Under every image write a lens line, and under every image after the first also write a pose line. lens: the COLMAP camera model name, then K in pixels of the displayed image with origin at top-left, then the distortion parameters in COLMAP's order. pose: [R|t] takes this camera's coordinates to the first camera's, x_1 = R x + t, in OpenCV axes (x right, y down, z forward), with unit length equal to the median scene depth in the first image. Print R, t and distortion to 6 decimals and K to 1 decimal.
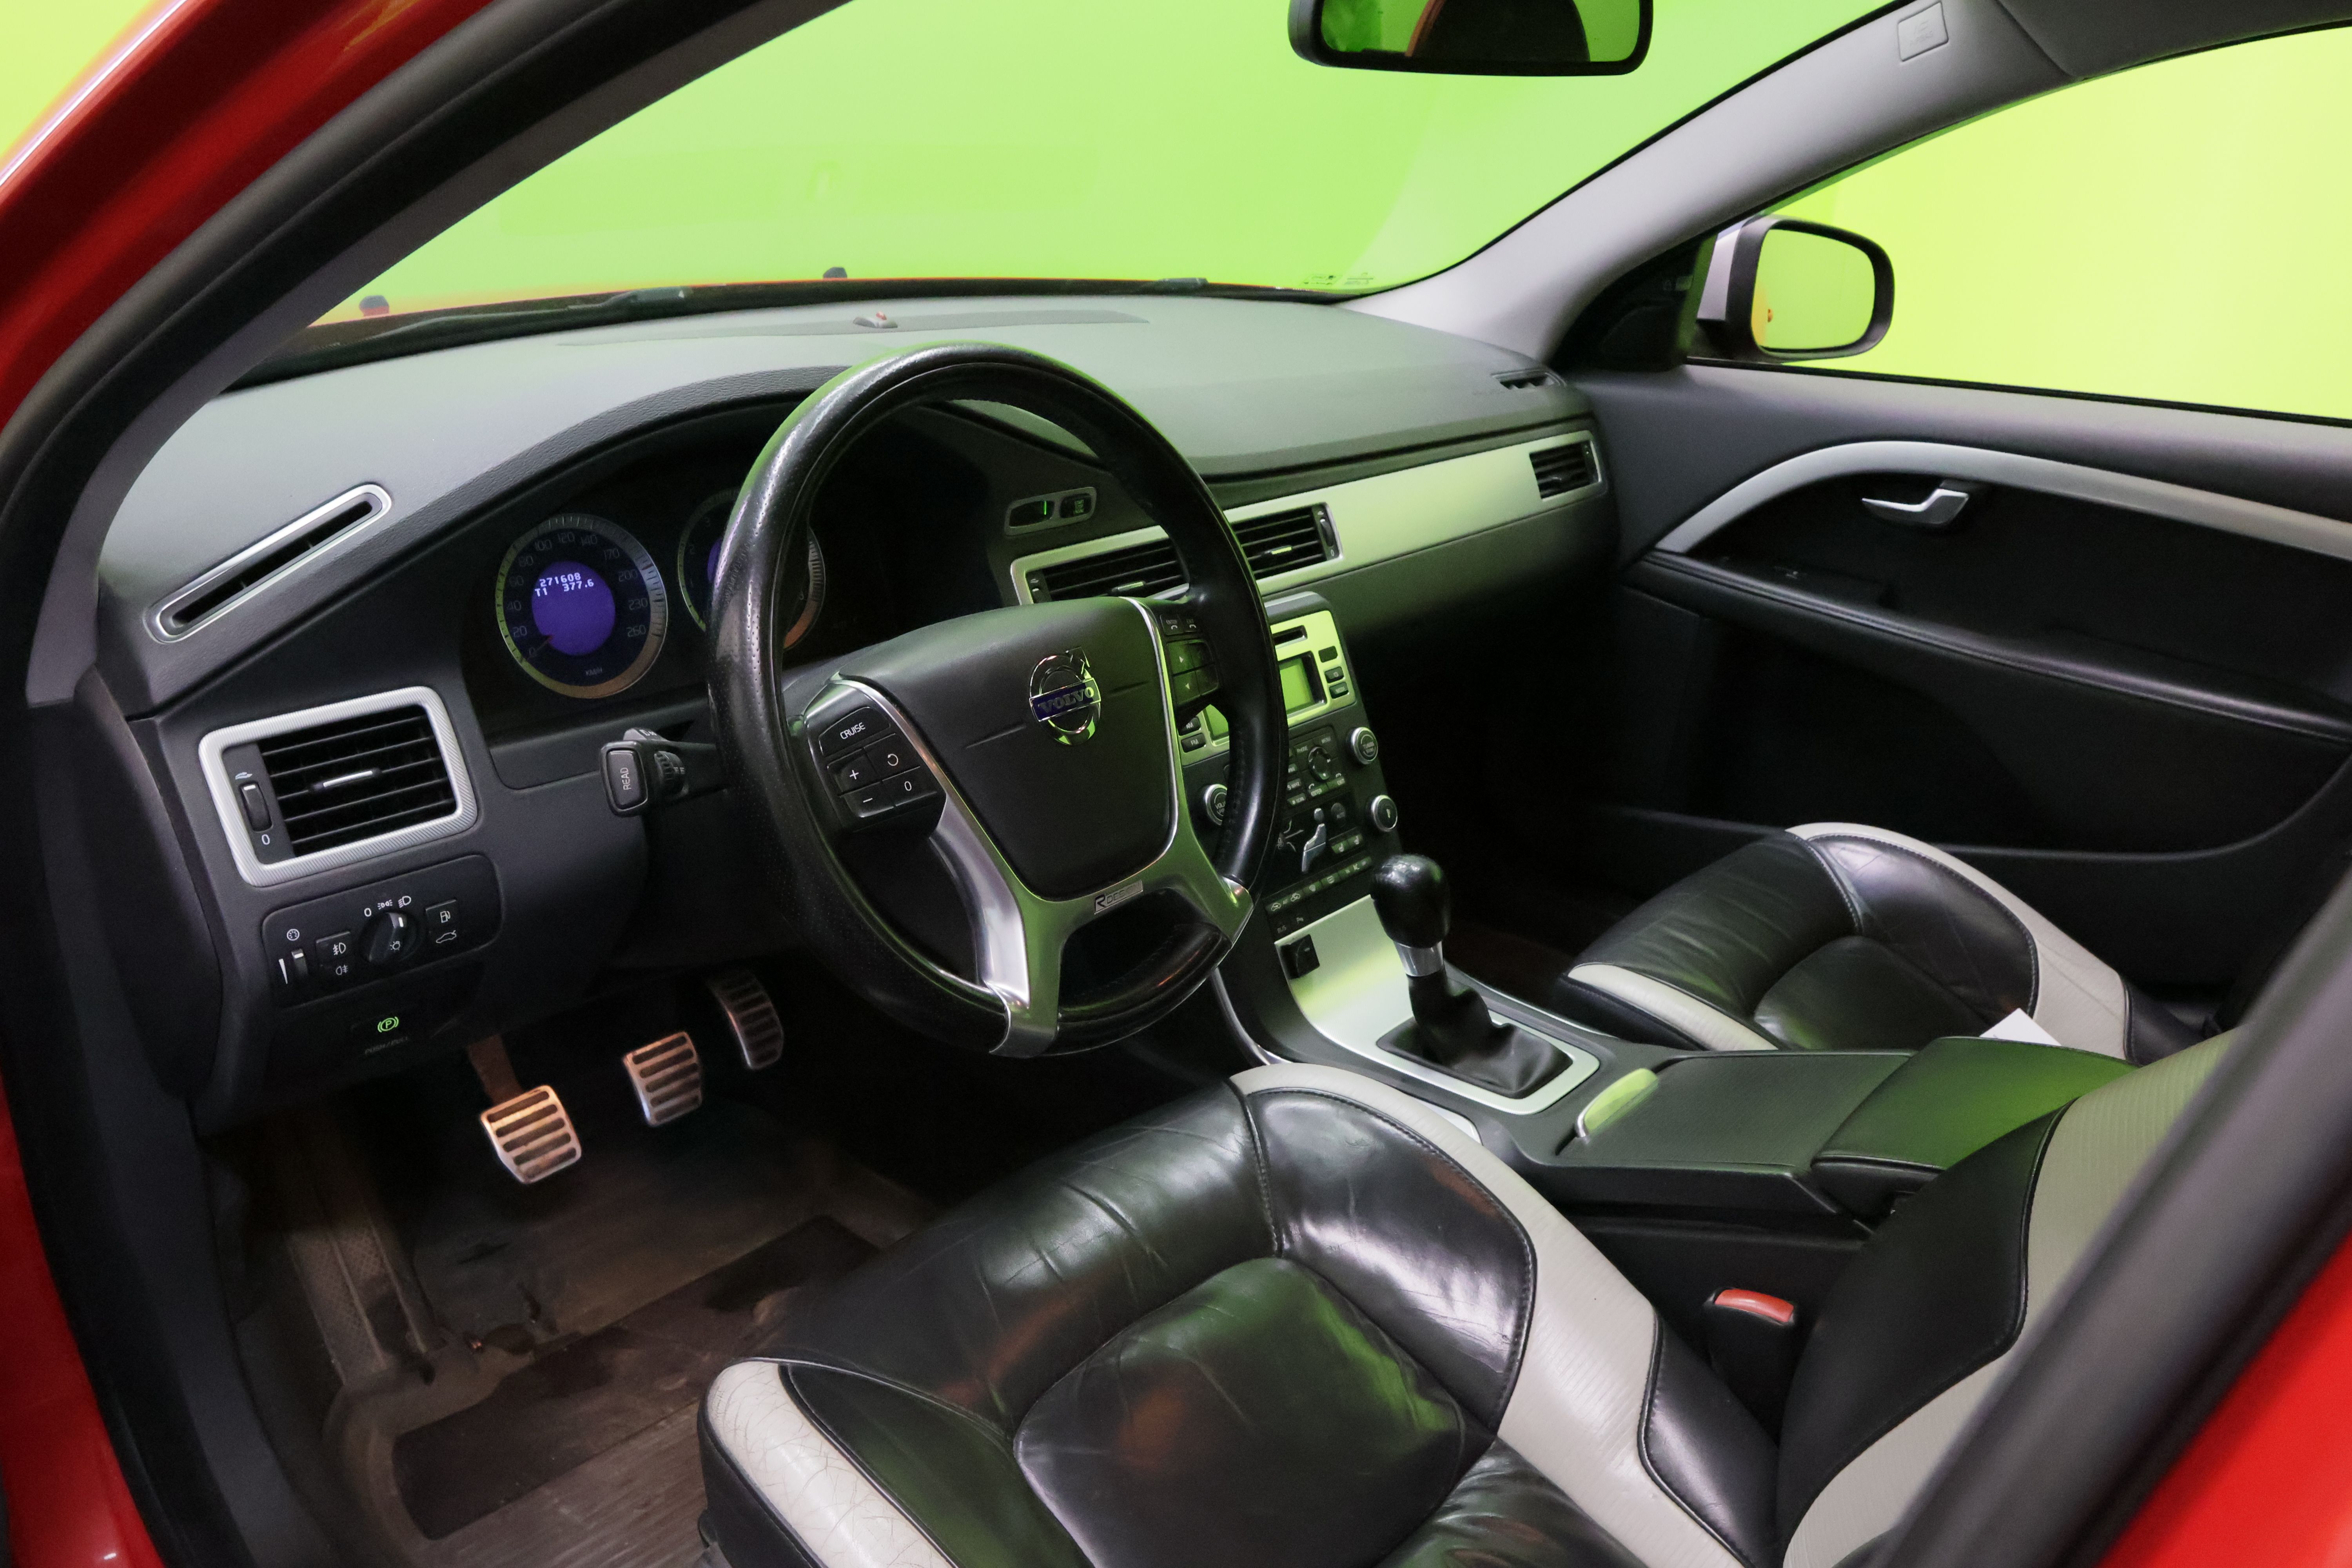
lens RADIAL K [[1892.1, 0, 1180.0], [0, 1892.1, 785.4], [0, 0, 1]] dist [-0.007677, -0.001986]
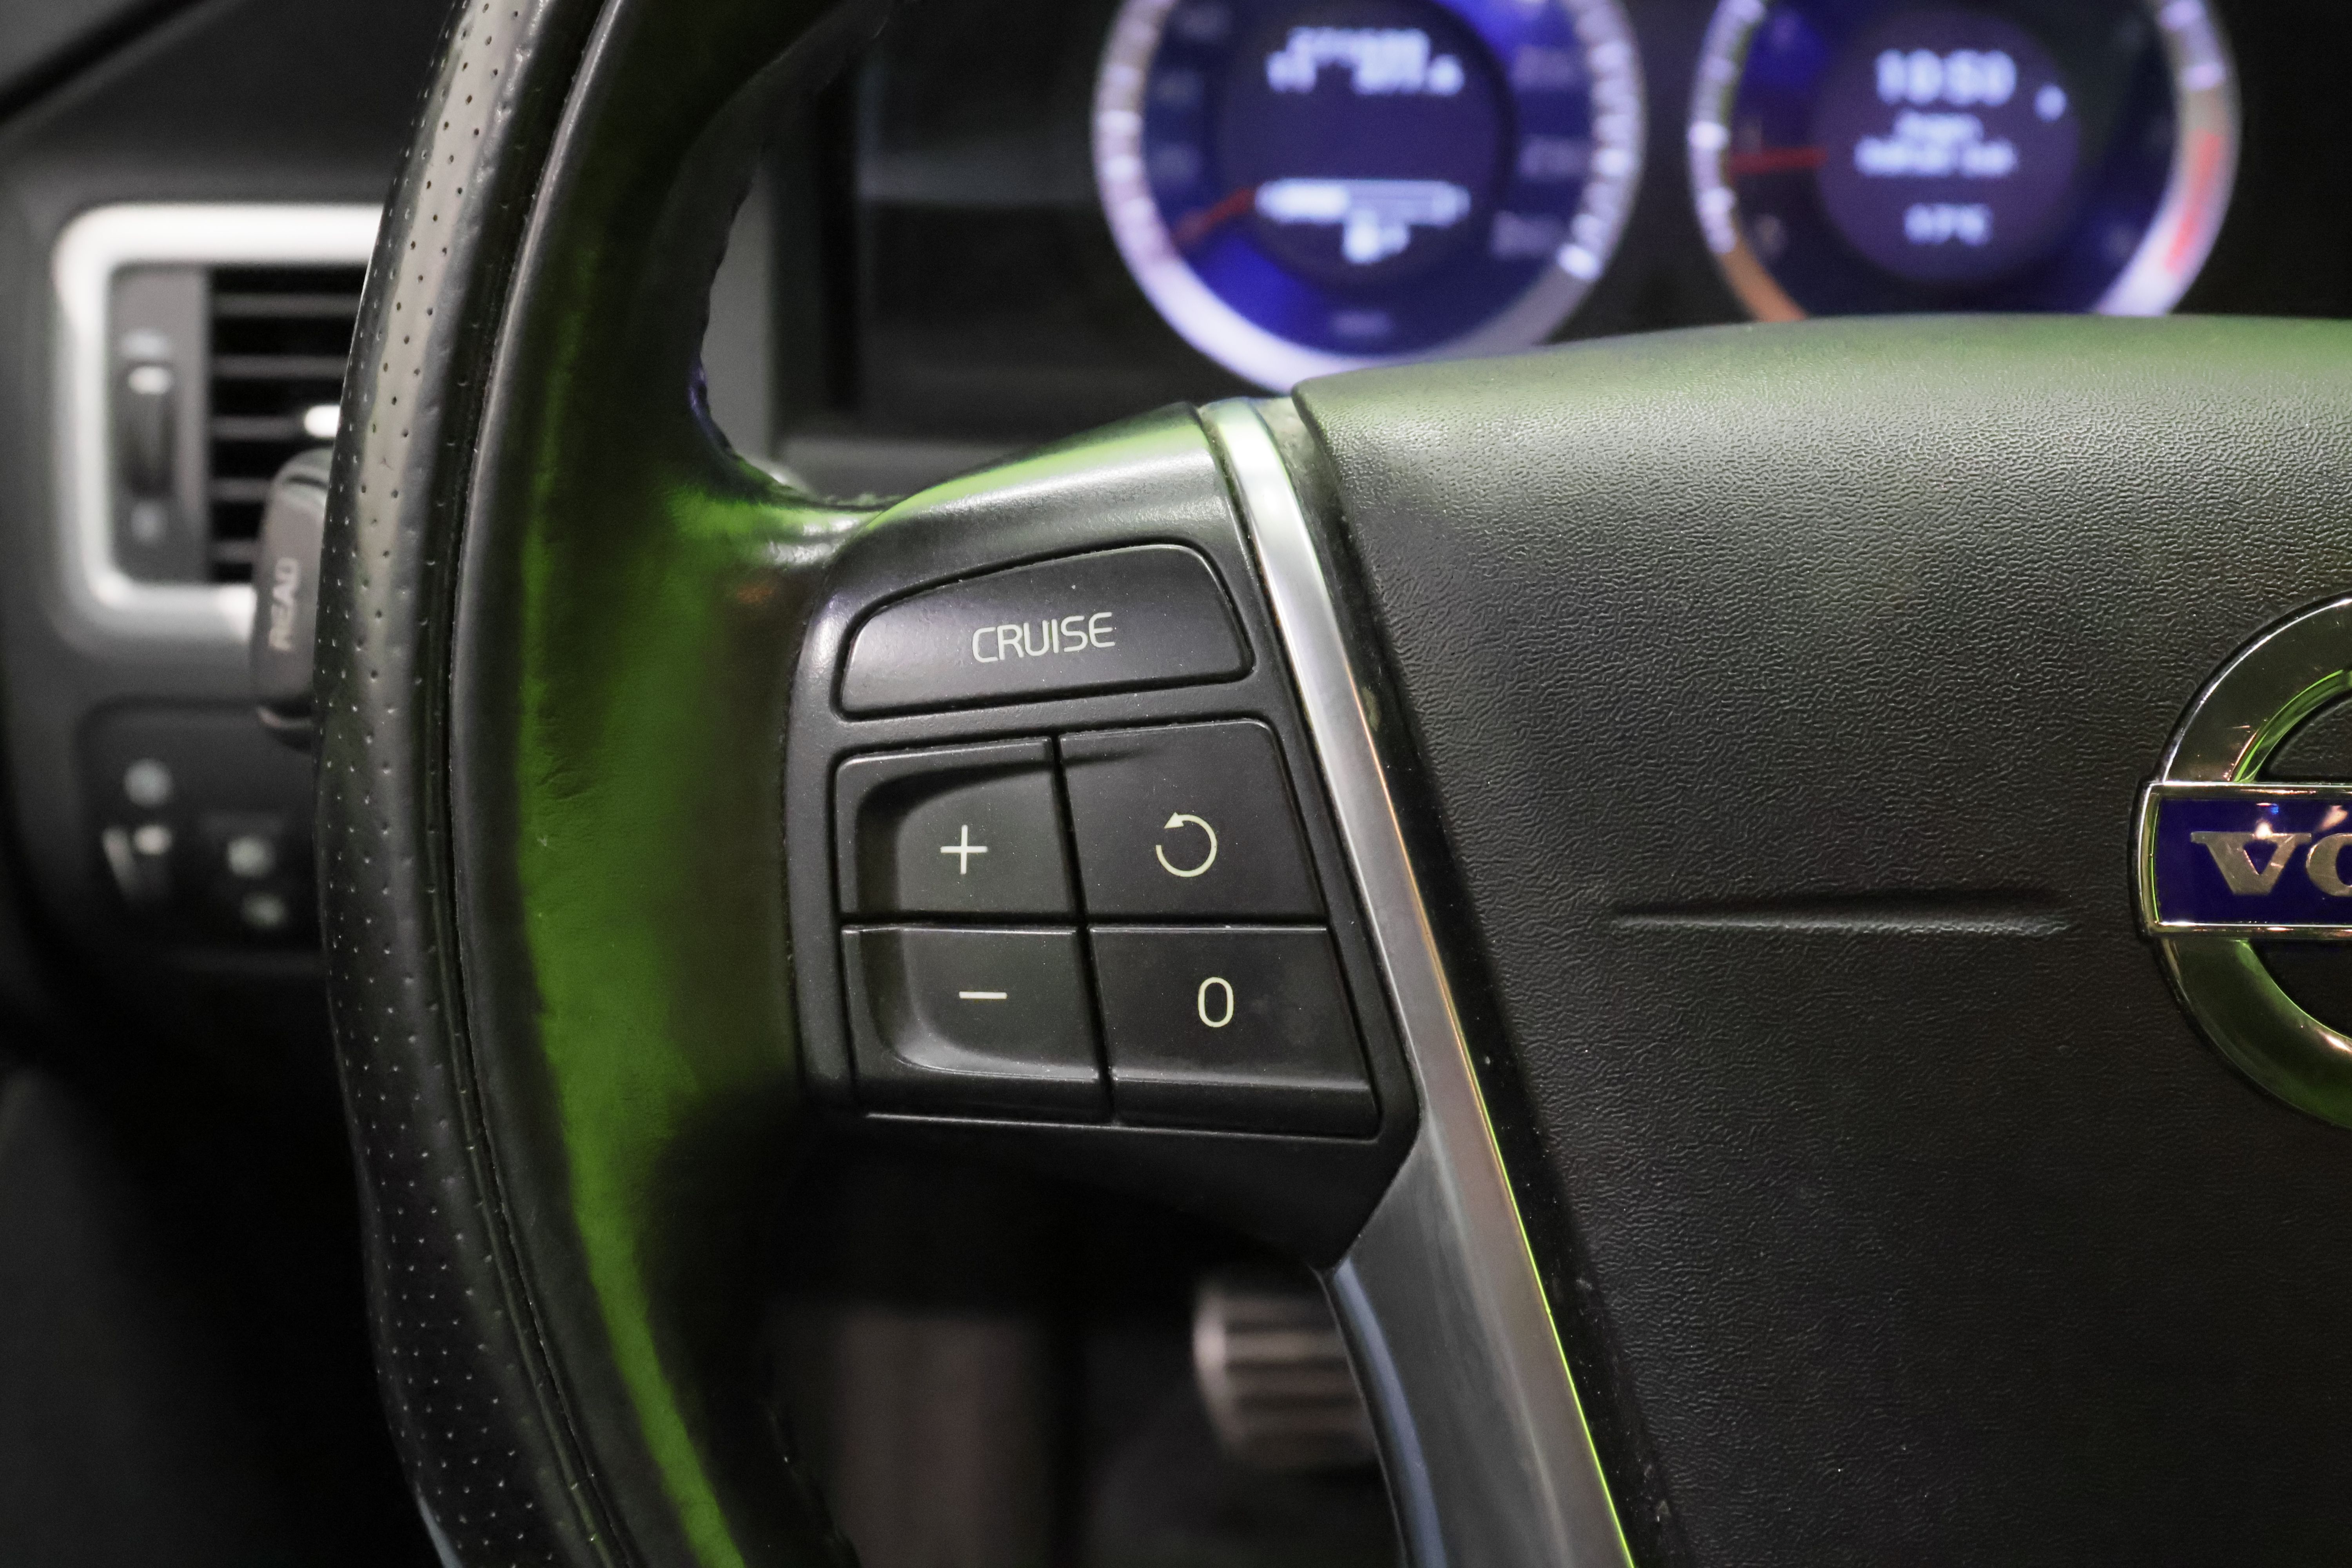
lens RADIAL K [[2687.9, 0, 1189.6], [0, 2687.9, 782.6], [0, 0, 1]] dist [0.031690, 0.000000]
pose [[0.653403, 0.302330, -0.694018, 0.030543], [-0.256513, 0.950975, 0.172765, -0.045351], [0.712226, 0.065139, 0.698921, 0.502387]]
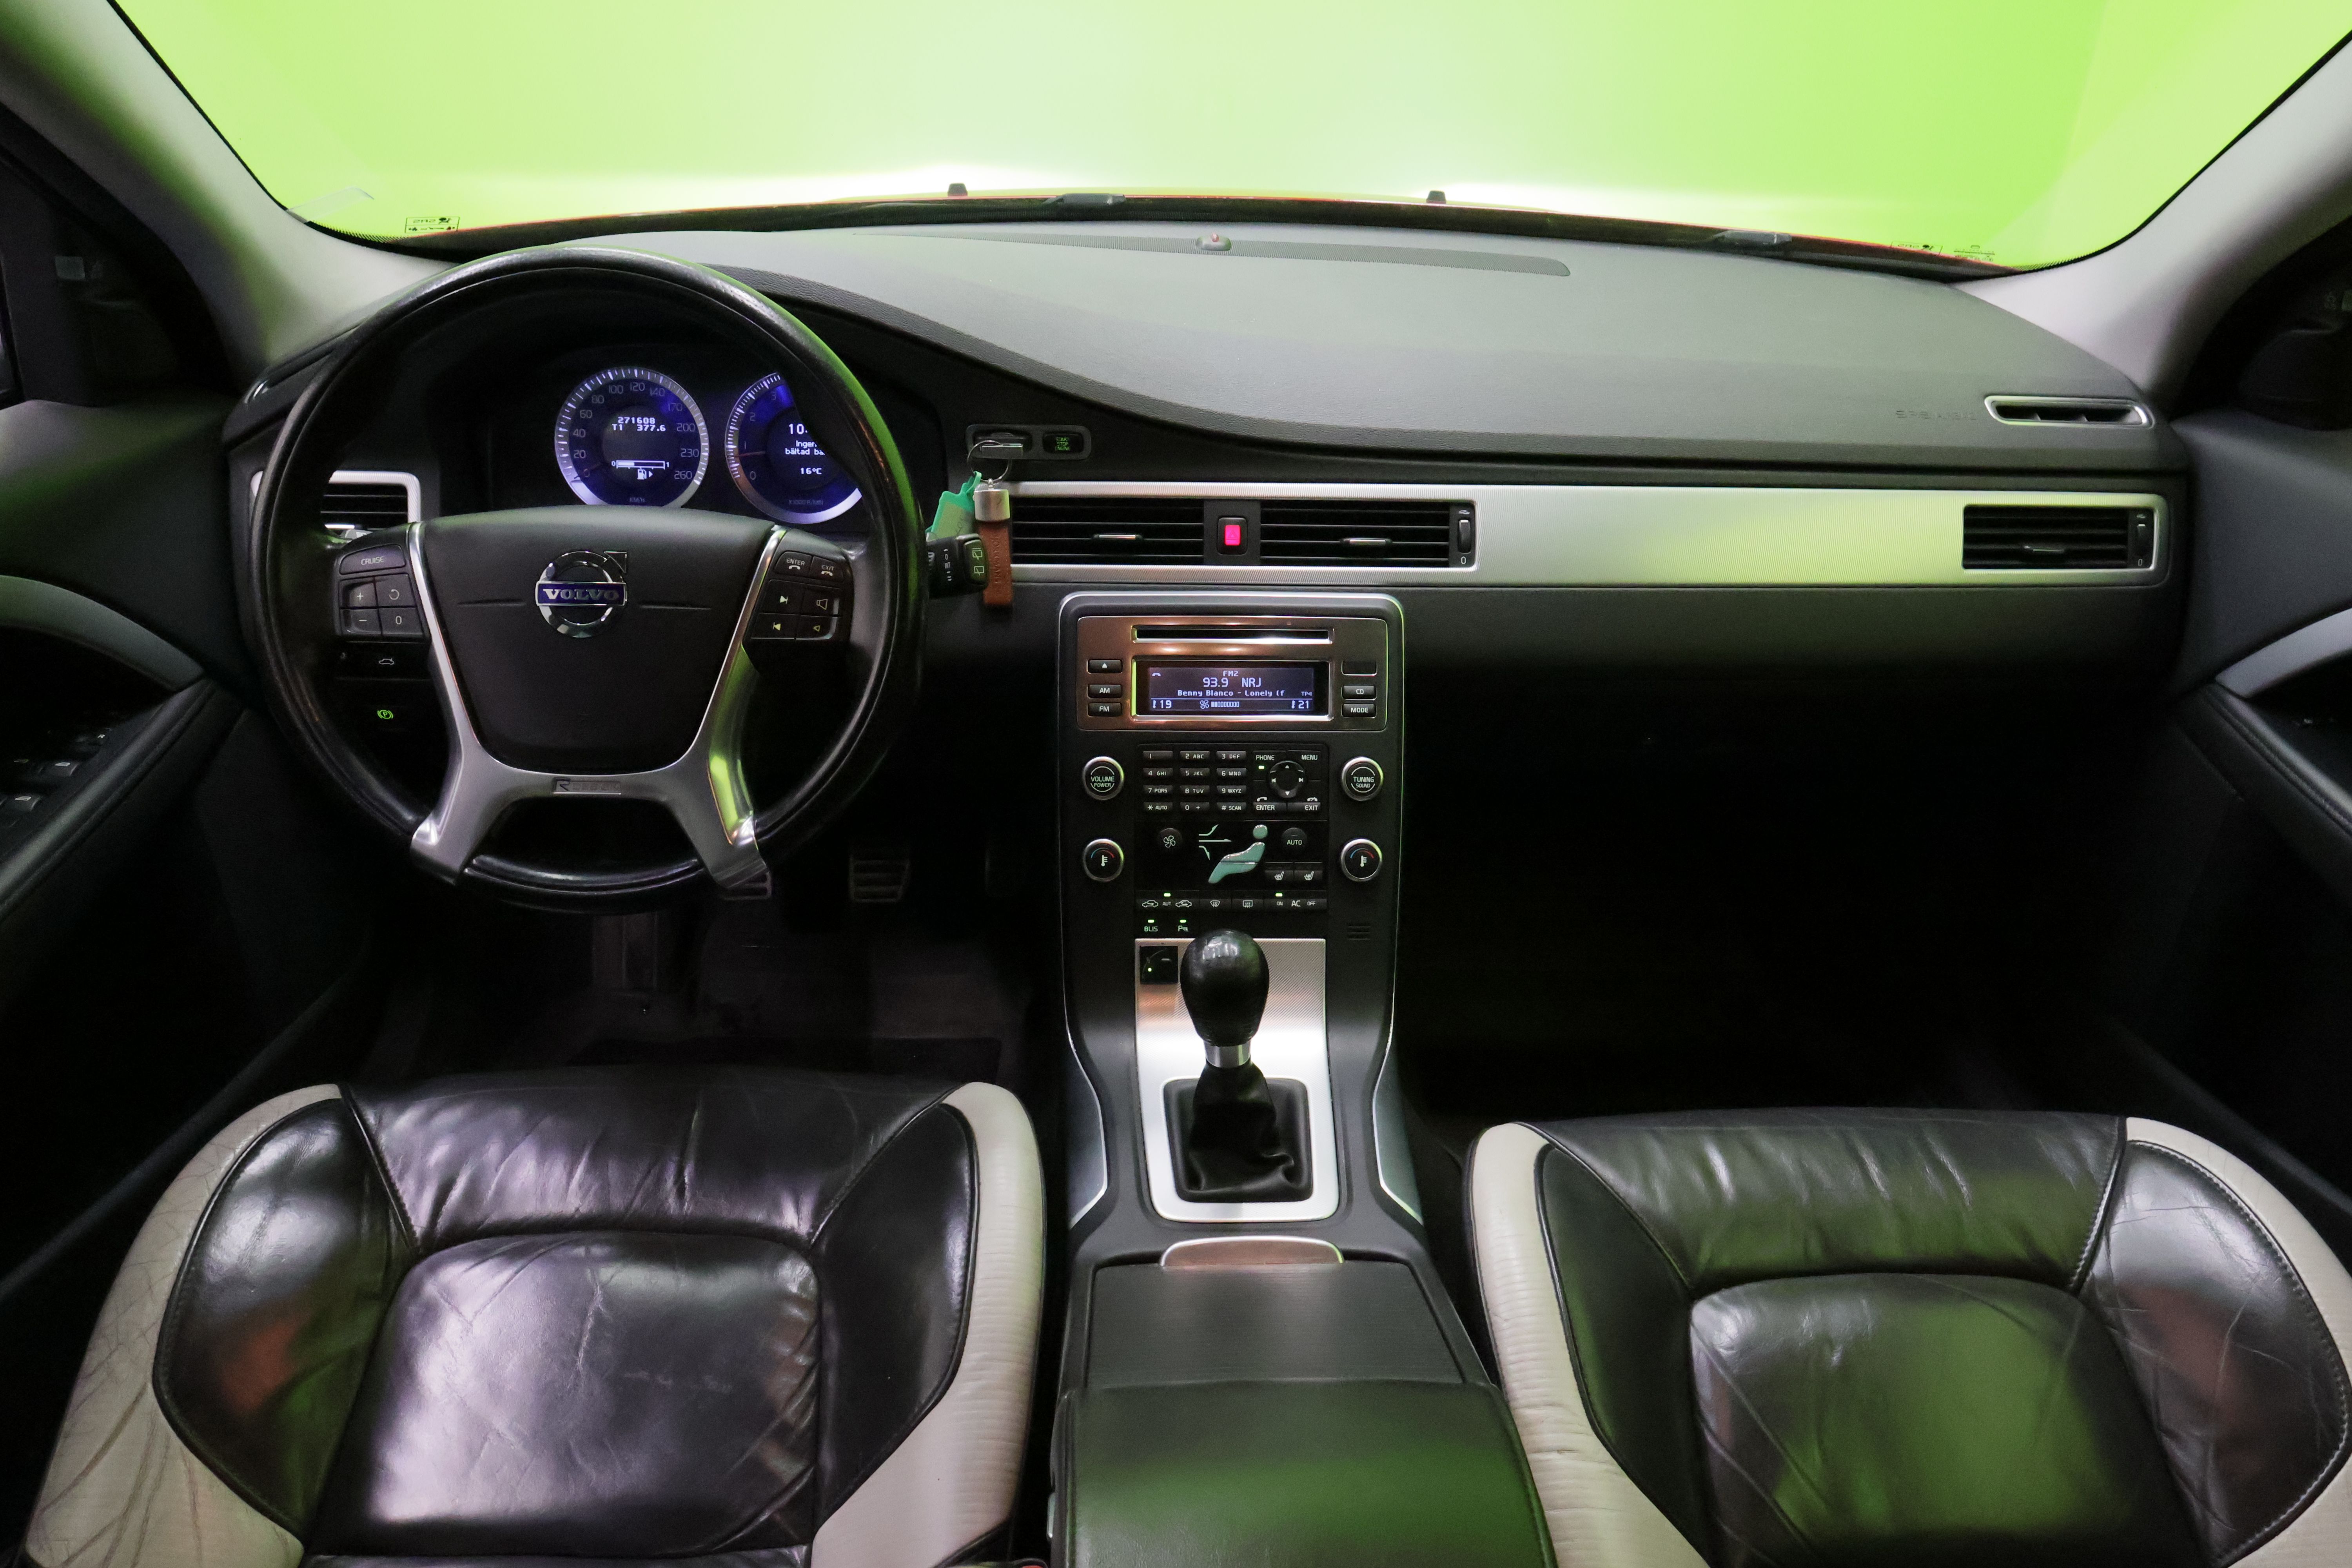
lens RADIAL K [[1682.7, 0, 1162.9], [0, 1682.7, 790.0], [0, 0, 1]] dist [0.002887, 0.010495]
pose [[0.664863, 0.311073, -0.679111, 0.557242], [-0.257336, 0.948891, 0.182711, -0.132419], [0.701239, 0.053282, 0.710933, 0.377223]]
